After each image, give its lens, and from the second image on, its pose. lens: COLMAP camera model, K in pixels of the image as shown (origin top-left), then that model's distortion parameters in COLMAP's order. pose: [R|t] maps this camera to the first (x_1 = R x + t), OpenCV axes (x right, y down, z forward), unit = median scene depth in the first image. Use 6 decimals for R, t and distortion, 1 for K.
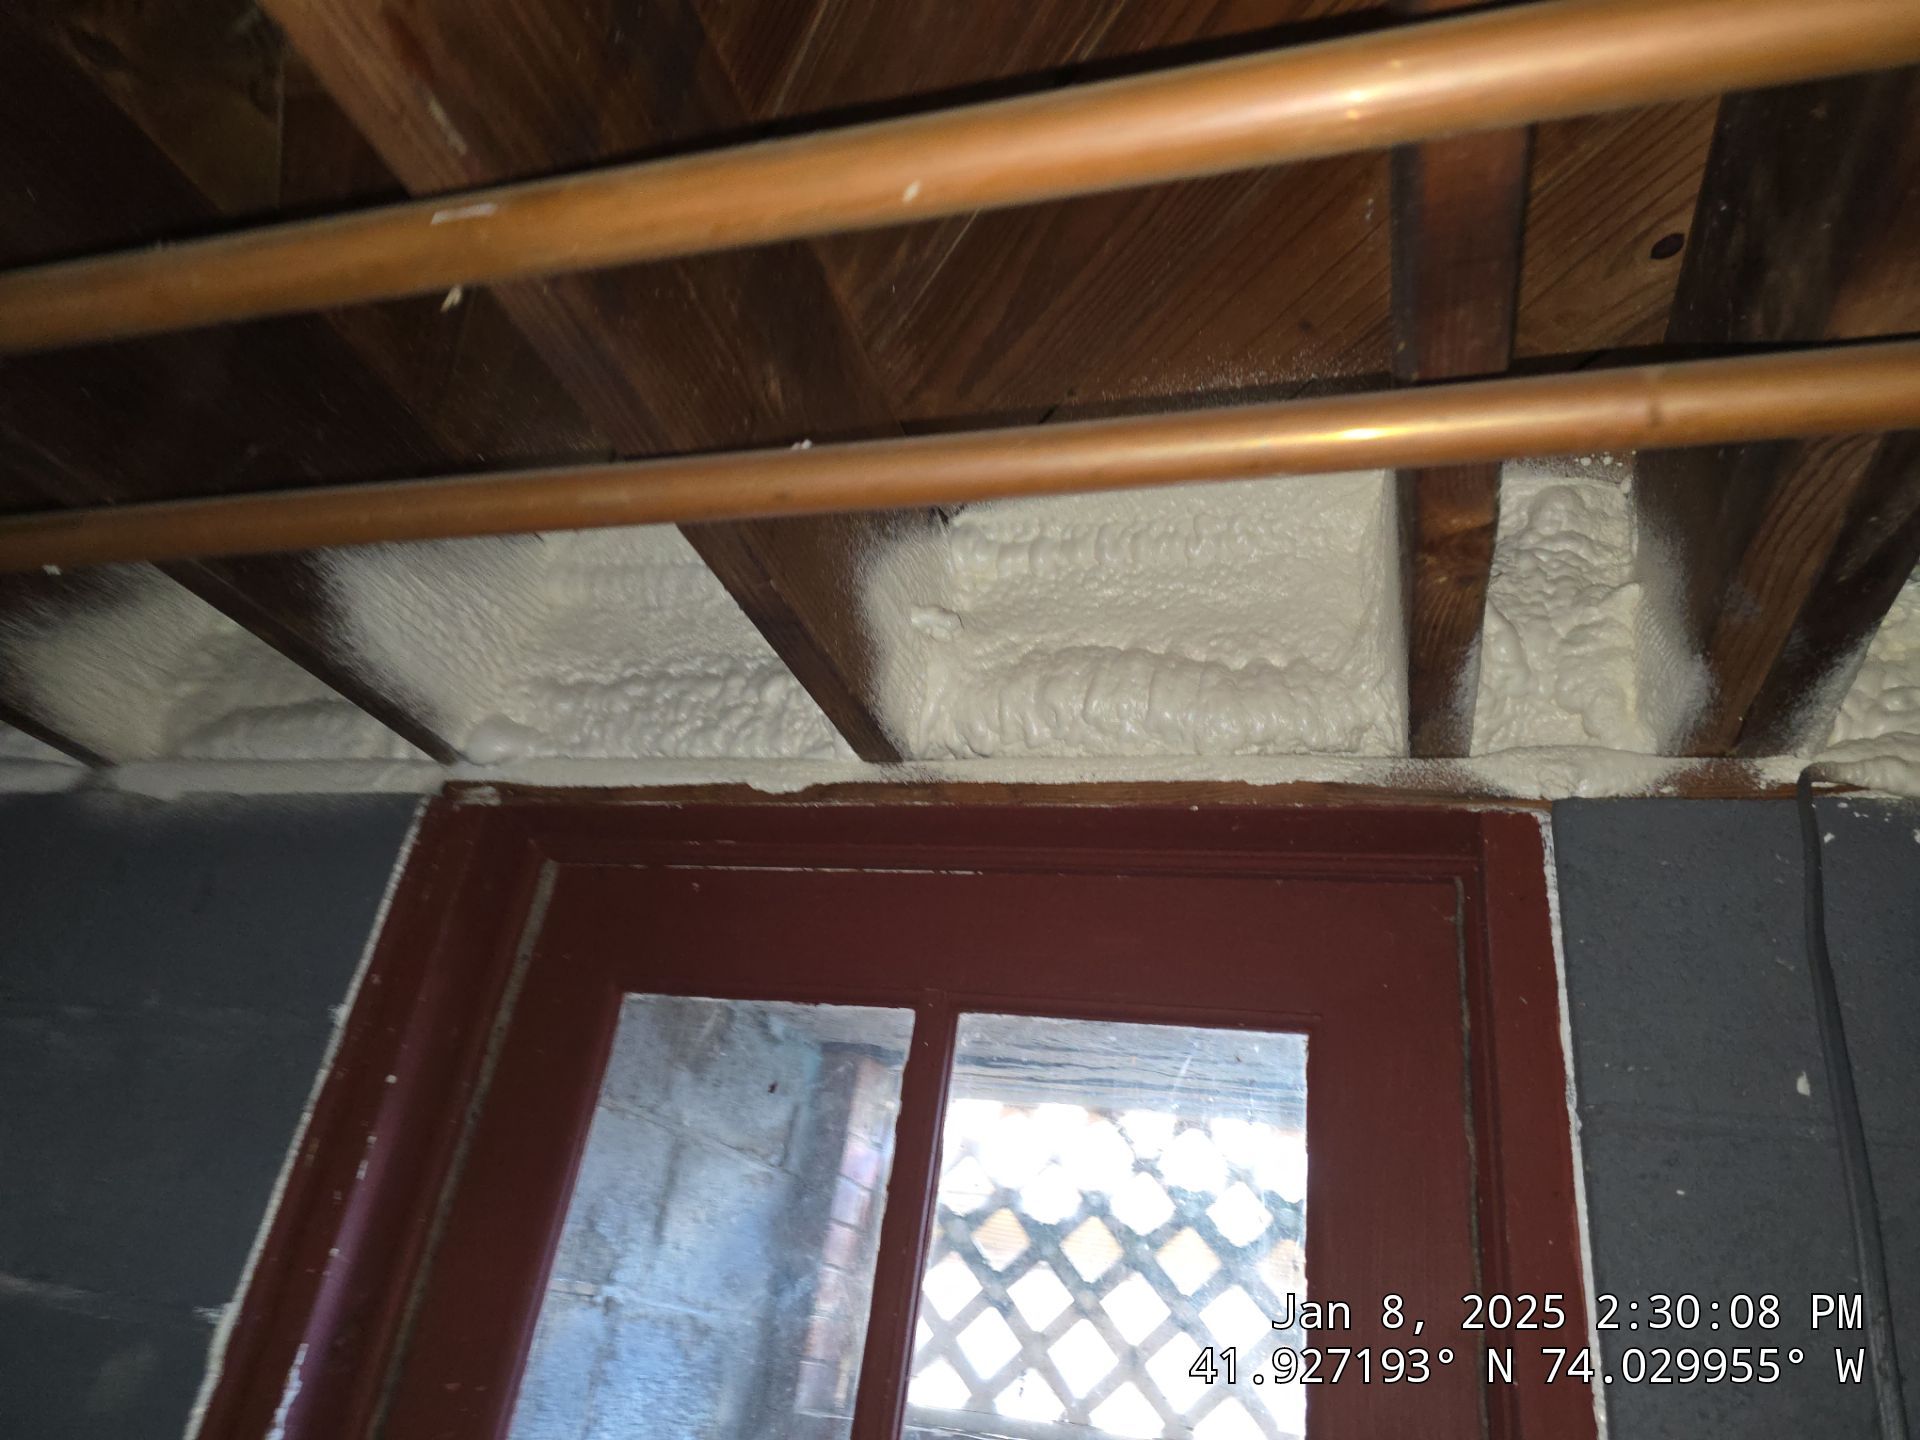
lens RADIAL K [[1284.5, 0, 966.2], [0, 1284.5, 712.8], [0, 0, 1]] dist [0.046889, -0.039333]
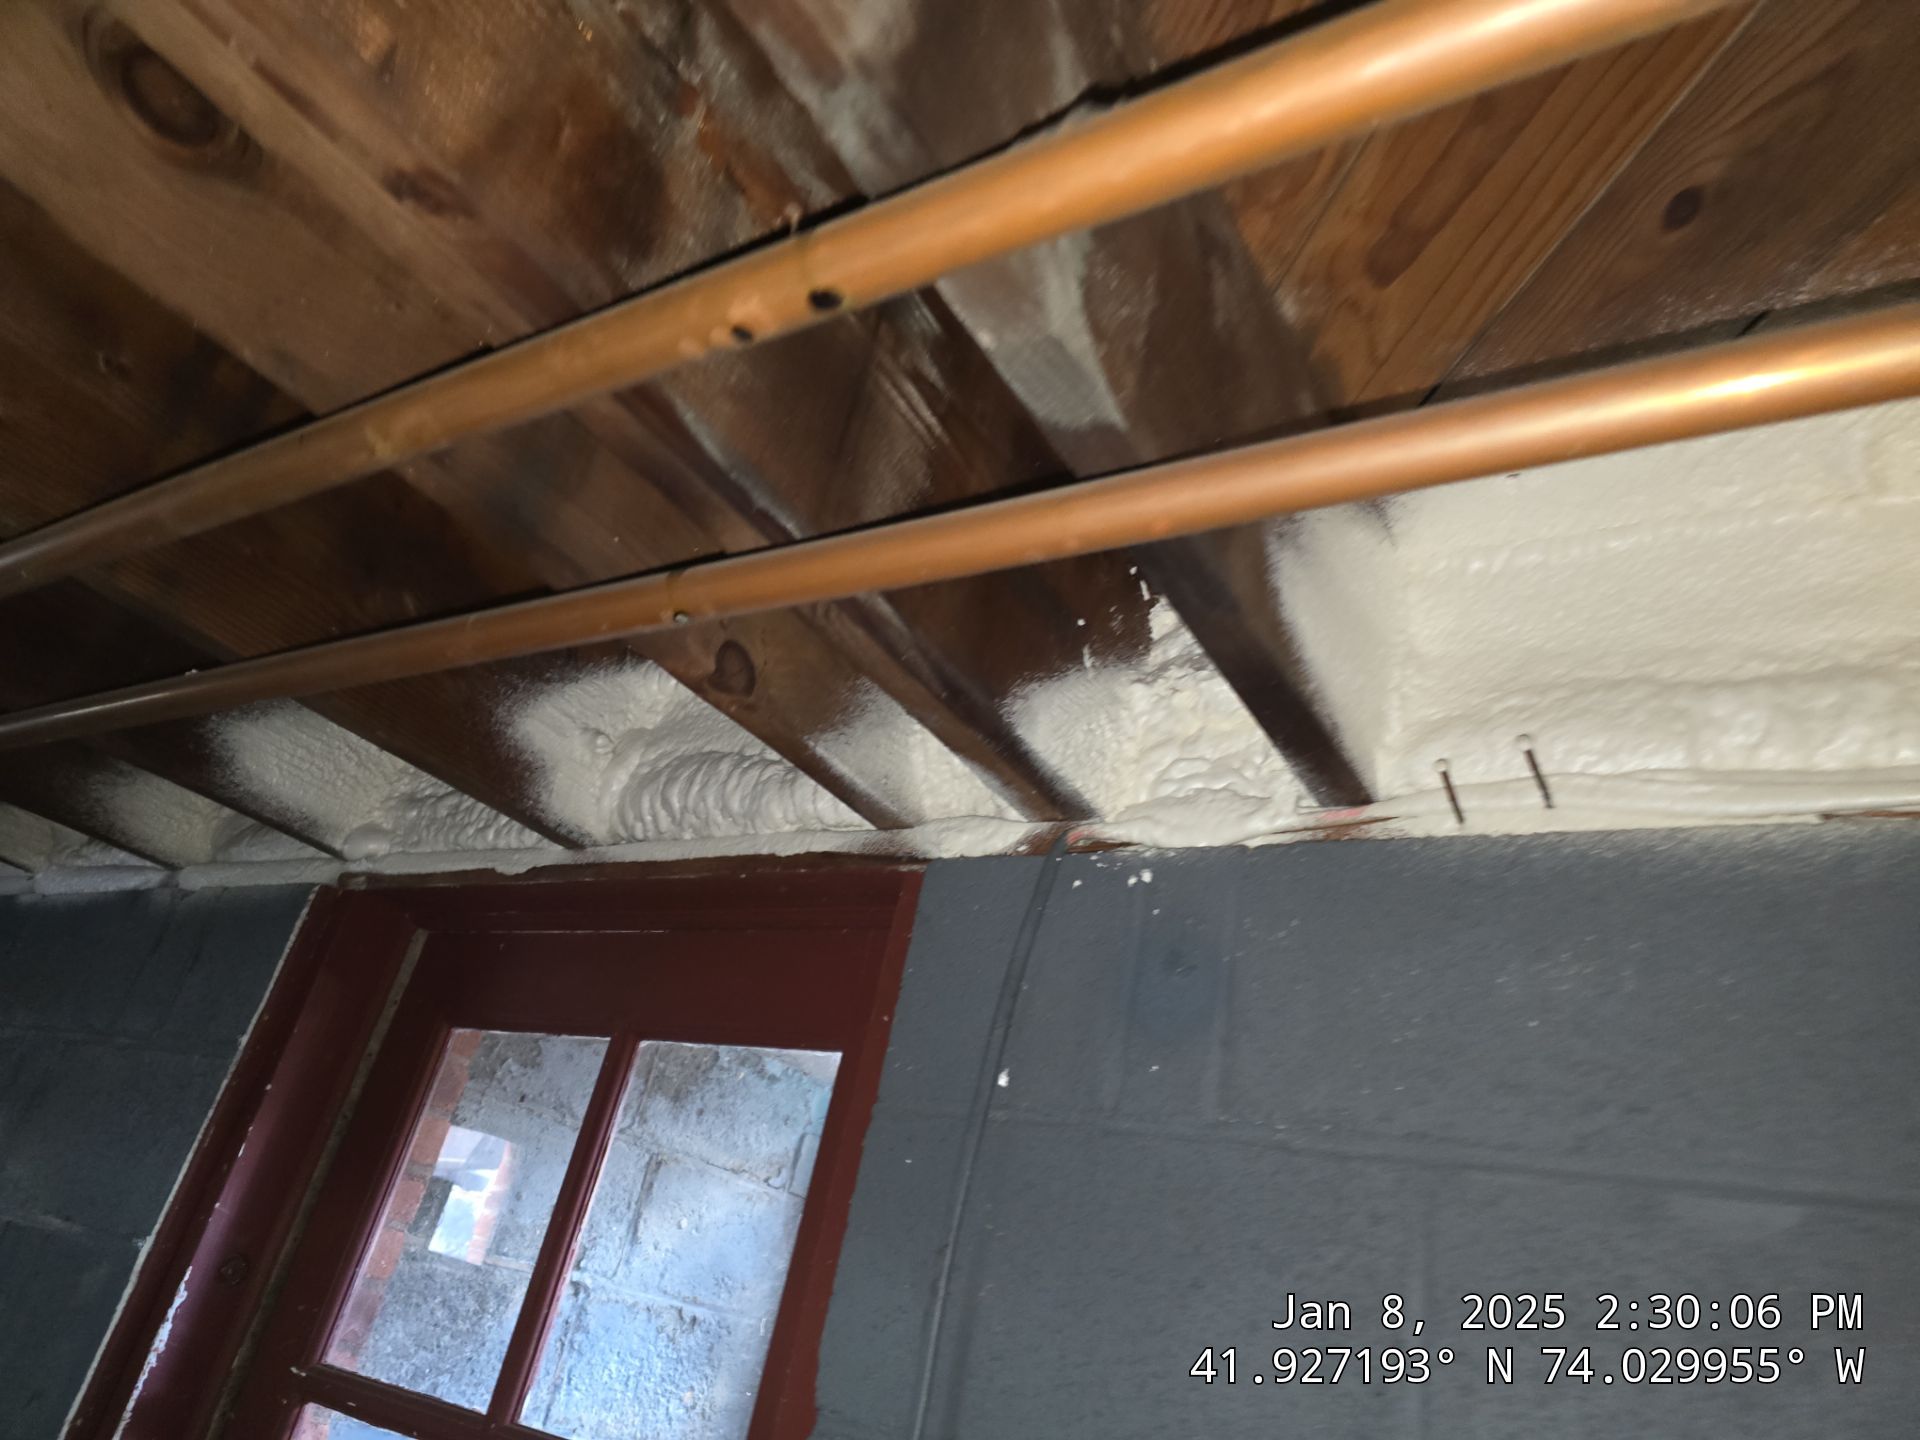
lens RADIAL K [[1284.5, 0, 948.4], [0, 1284.5, 721.3], [0, 0, 1]] dist [0.046889, -0.039333]
pose [[0.961526, -0.066871, -0.266451, 0.629387], [0.056399, 0.997312, -0.046772, -0.007620], [0.268862, 0.029945, 0.962713, -0.166665]]
